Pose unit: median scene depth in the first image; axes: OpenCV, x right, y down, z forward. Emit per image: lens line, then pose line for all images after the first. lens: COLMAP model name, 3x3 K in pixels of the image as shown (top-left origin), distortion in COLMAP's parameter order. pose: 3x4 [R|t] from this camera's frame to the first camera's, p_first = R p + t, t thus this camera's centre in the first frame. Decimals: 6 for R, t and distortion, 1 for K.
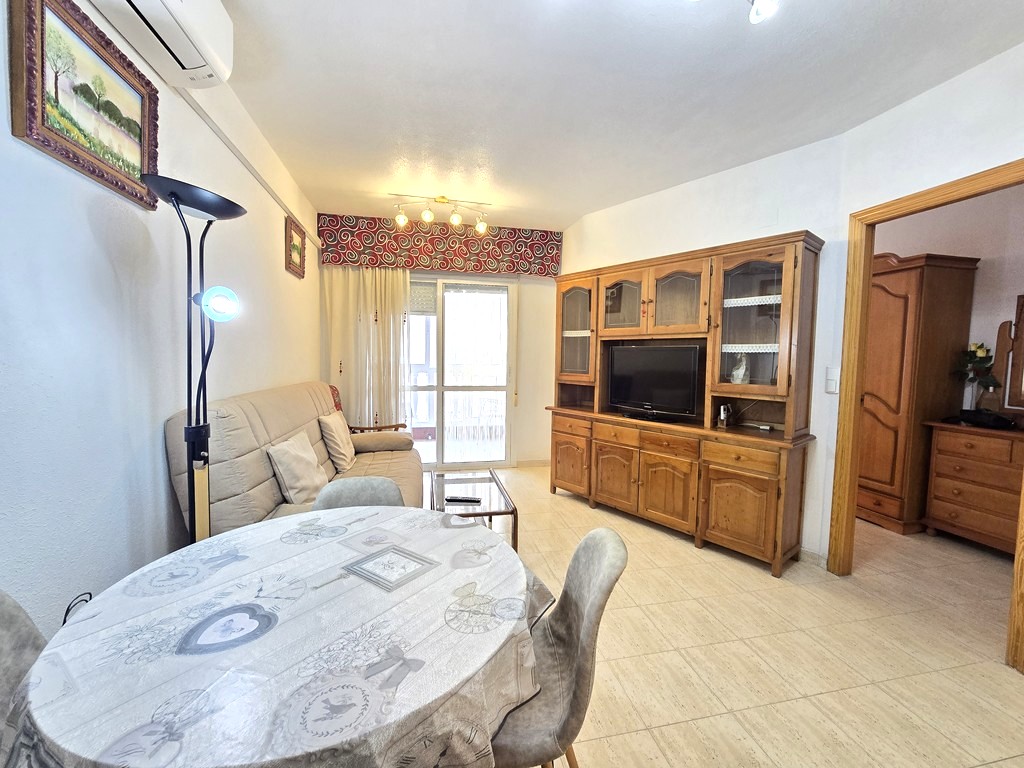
lens RADIAL K [[418.0, 0, 513.9], [0, 418.0, 382.7], [0, 0, 1]] dist [-0.000170, -0.000372]
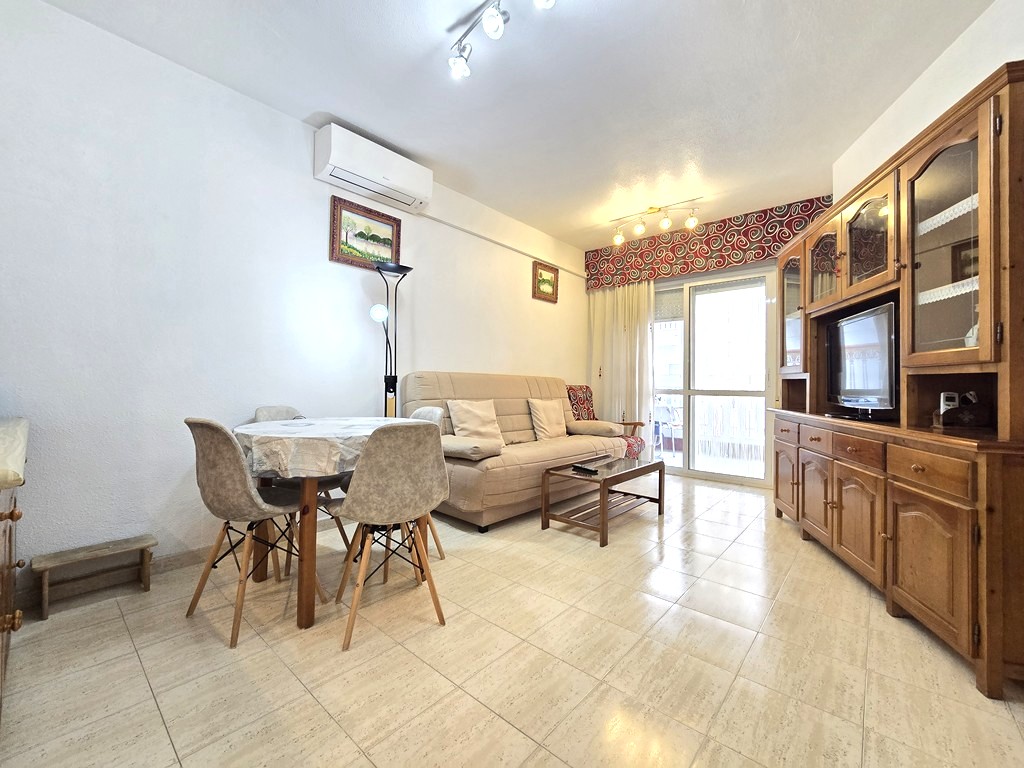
lens RADIAL K [[421.7, 0, 514.1], [0, 421.7, 383.4], [0, 0, 1]] dist [-0.006997, 0.000484]
pose [[0.595867, -0.010714, -0.803012, 0.488737], [-0.053124, 0.997195, -0.052725, 0.084949], [0.801324, 0.074077, 0.593626, 0.103811]]
